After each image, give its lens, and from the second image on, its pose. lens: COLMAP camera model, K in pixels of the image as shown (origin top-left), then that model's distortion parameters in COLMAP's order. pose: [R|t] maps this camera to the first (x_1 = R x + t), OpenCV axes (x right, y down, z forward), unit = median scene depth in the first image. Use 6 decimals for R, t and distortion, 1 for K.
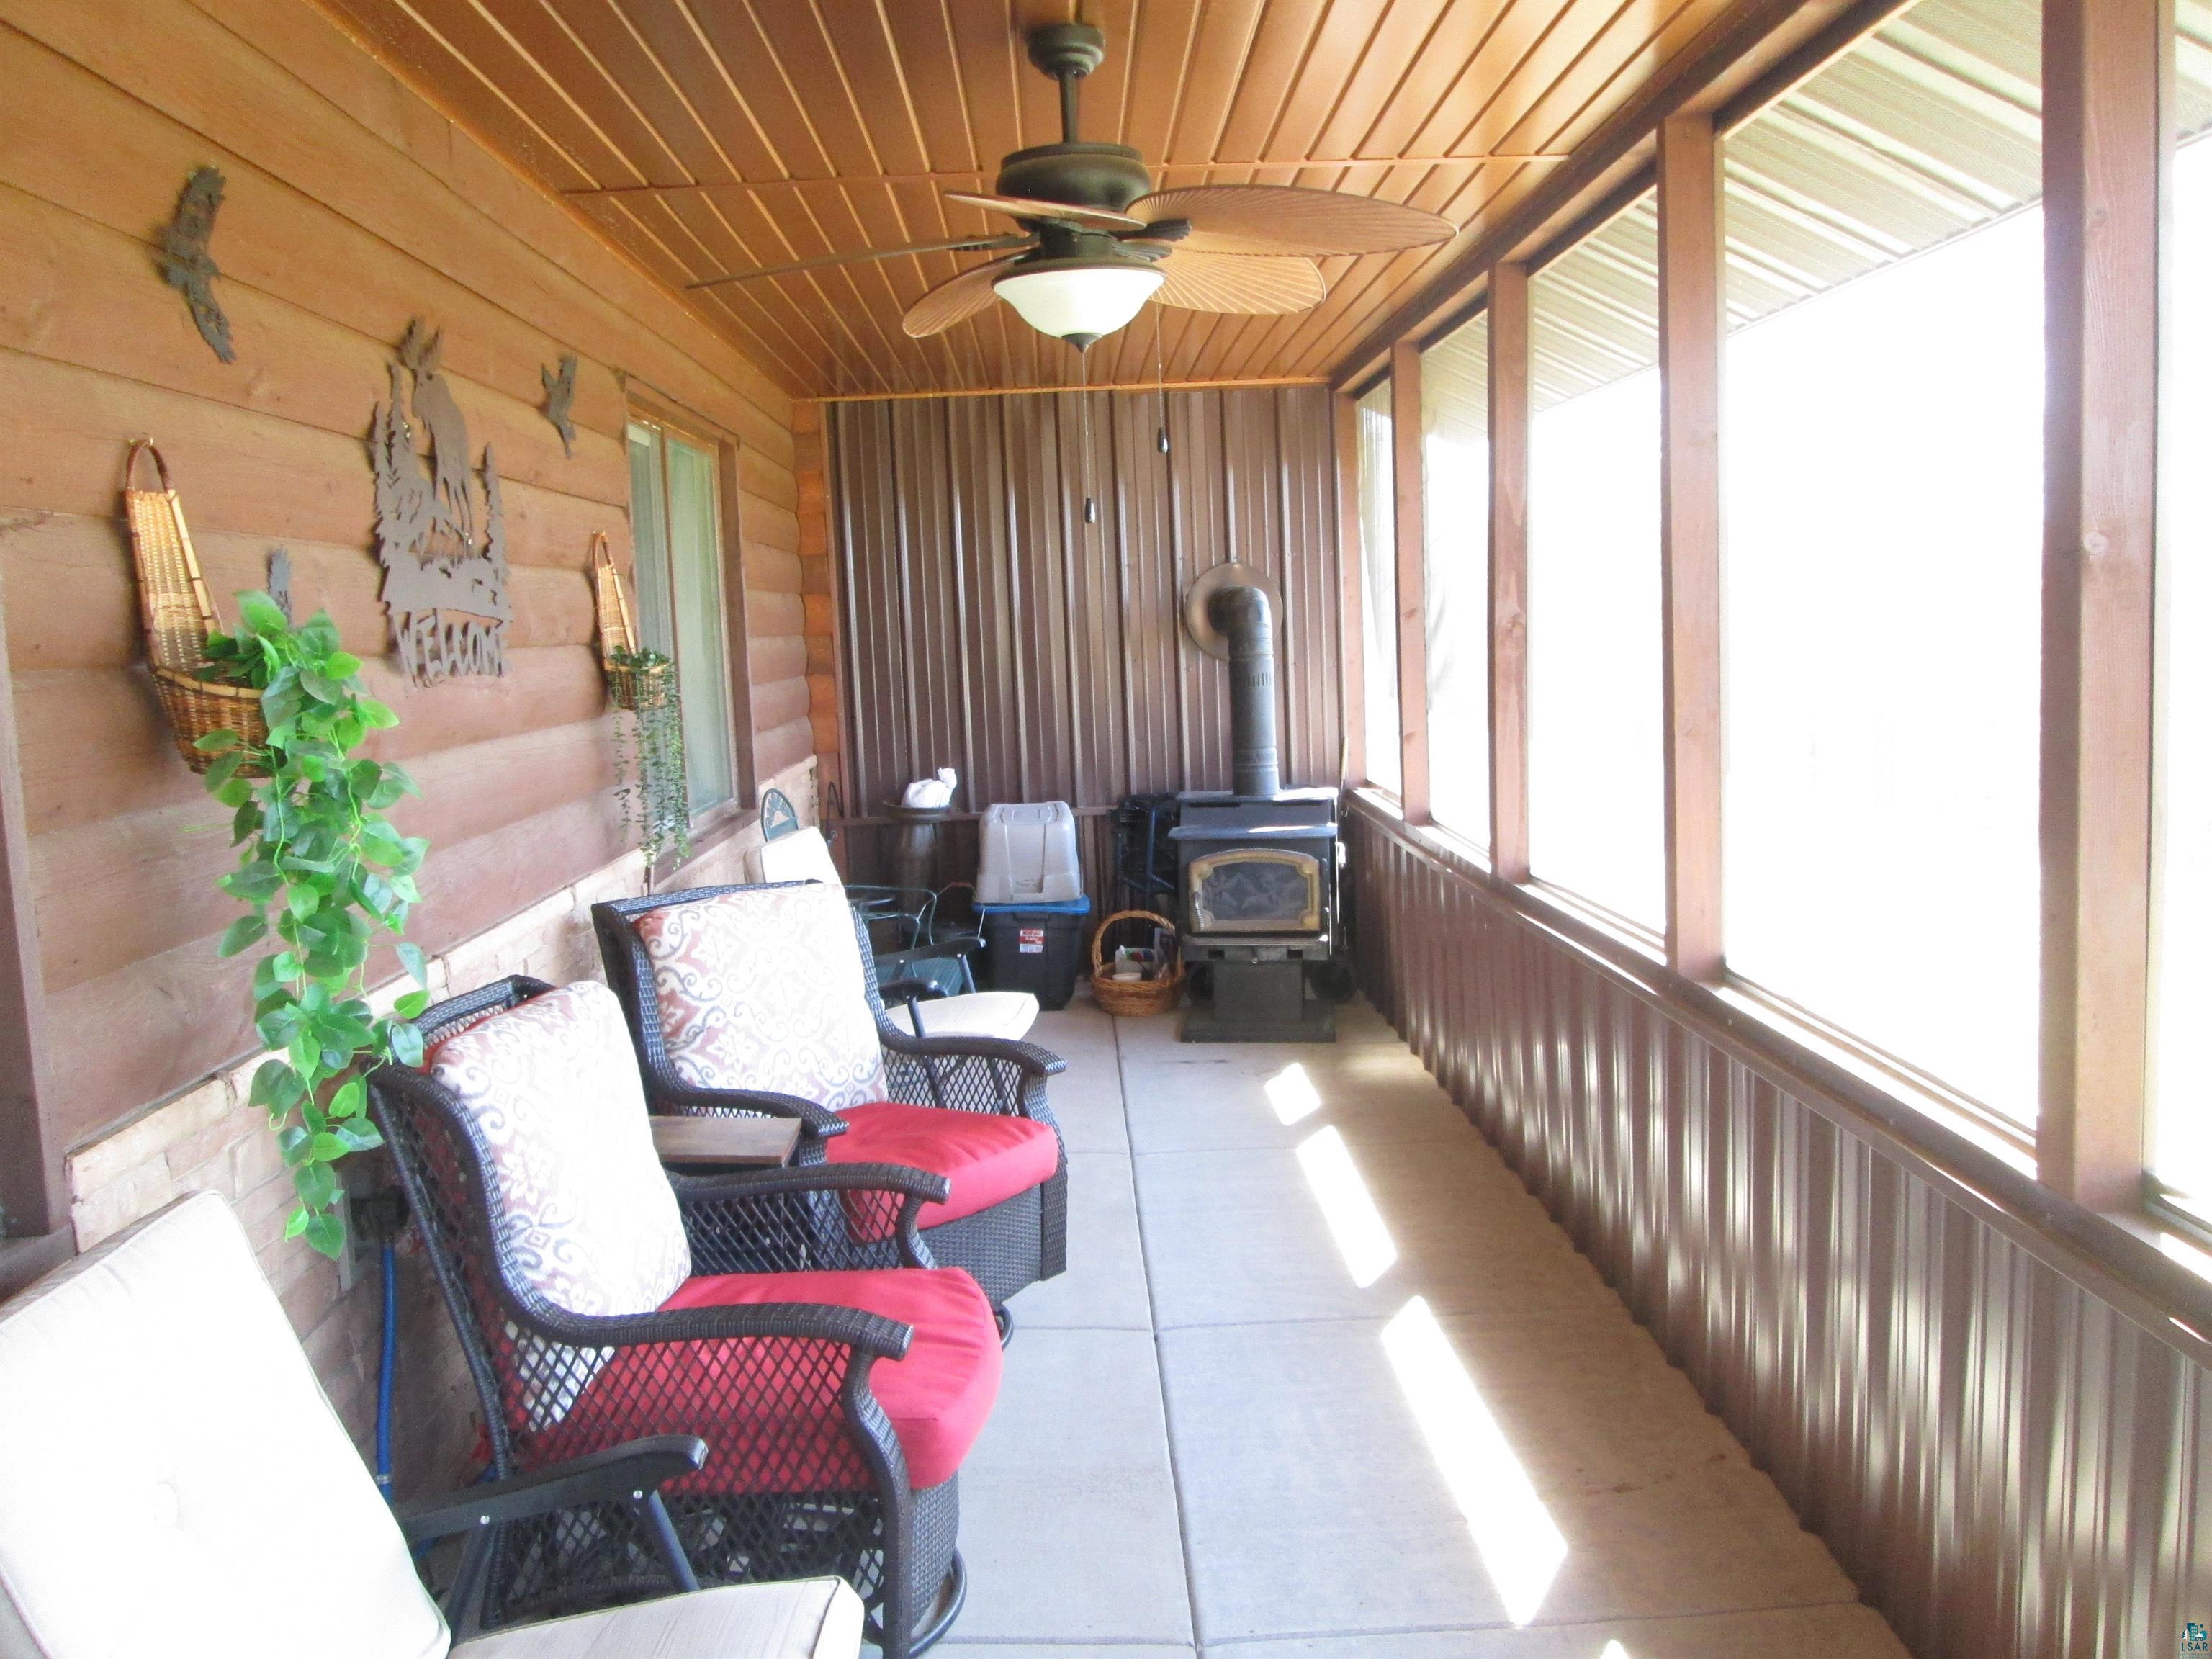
lens RADIAL K [[1851.8, 0, 1099.8], [0, 1851.8, 836.0], [0, 0, 1]] dist [-0.032252, 0.001141]
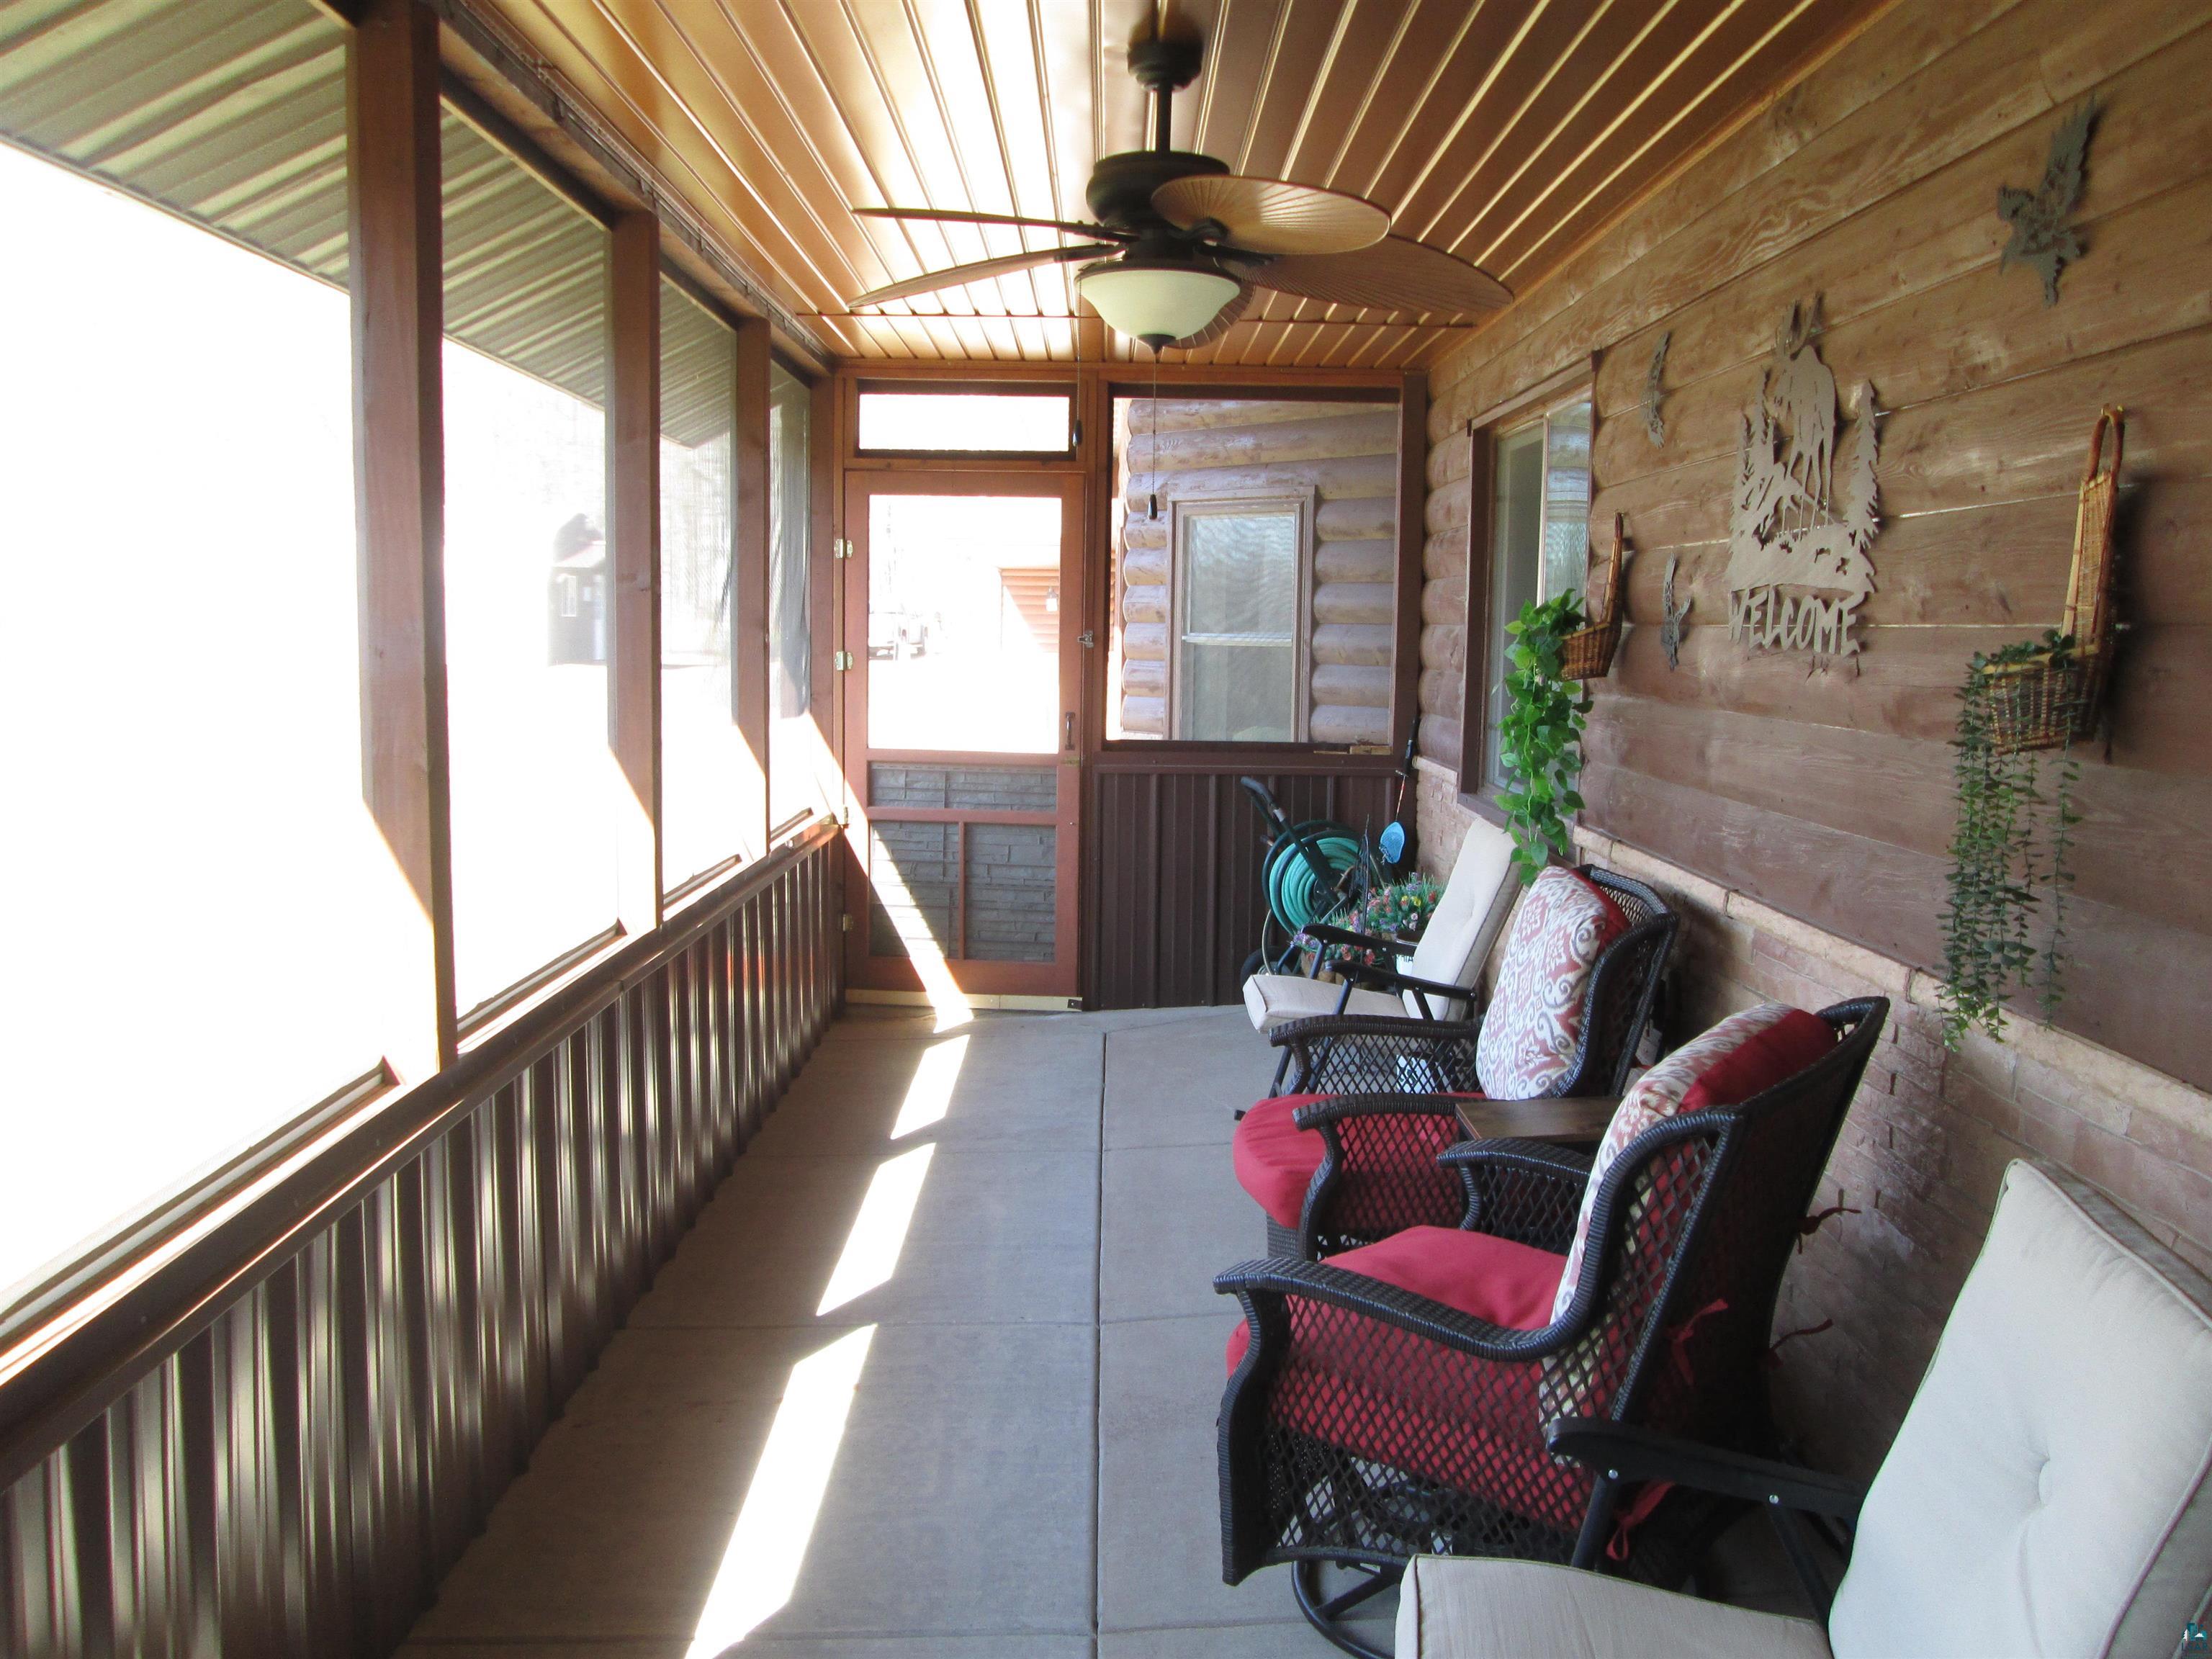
lens RADIAL K [[1851.8, 0, 1098.1], [0, 1851.8, 827.5], [0, 0, 1]] dist [-0.032252, 0.001141]
pose [[-0.999150, 0.028182, 0.030068, -0.000657], [0.033995, 0.976073, 0.214769, -0.224719], [-0.023296, 0.215609, -0.976202, 2.052030]]
